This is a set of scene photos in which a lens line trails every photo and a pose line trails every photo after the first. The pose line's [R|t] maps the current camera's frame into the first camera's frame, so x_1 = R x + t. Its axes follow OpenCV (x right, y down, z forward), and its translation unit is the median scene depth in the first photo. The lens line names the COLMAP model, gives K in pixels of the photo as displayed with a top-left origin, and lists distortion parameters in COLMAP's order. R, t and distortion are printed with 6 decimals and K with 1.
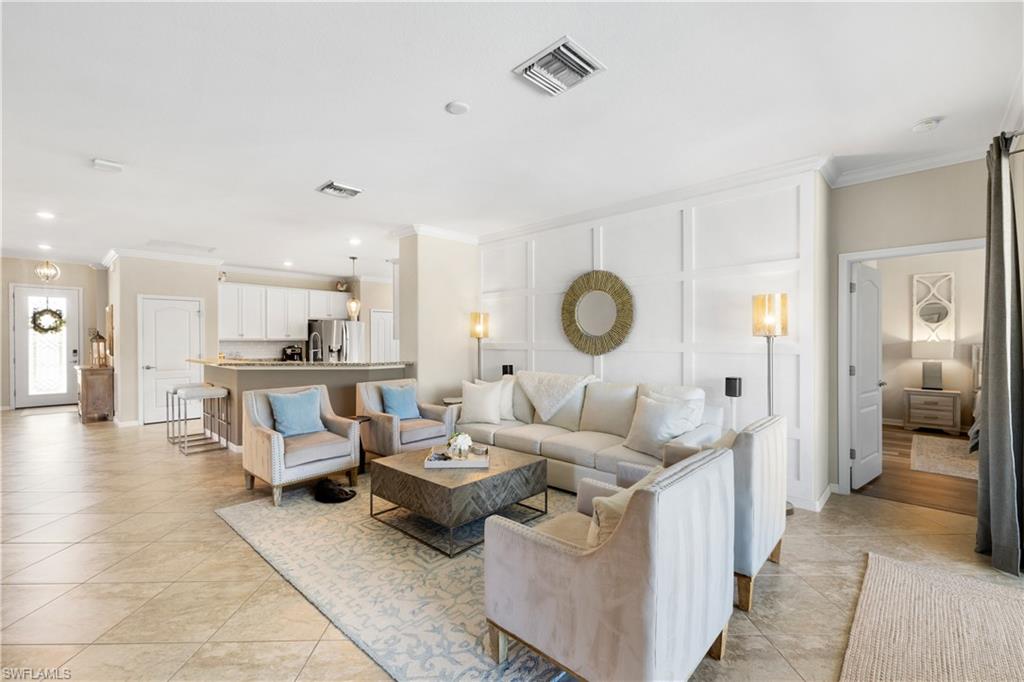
lens RADIAL K [[438.9, 0, 509.0], [0, 438.9, 341.2], [0, 0, 1]] dist [-0.000827, 0.000079]
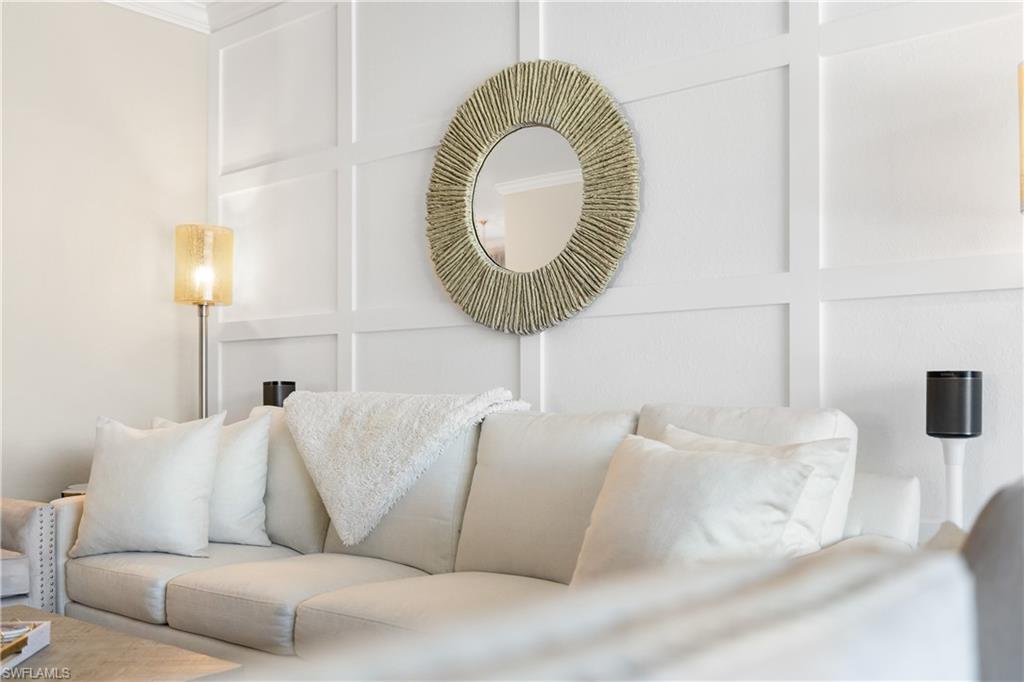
lens RADIAL K [[994.8, 0, 510.5], [0, 994.8, 384.0], [0, 0, 1]] dist [-0.001531, -0.002238]
pose [[0.997544, 0.002124, 0.070004, 0.138827], [-0.001253, 0.999921, -0.012484, 0.077219], [-0.070025, 0.012366, 0.997469, 0.291622]]
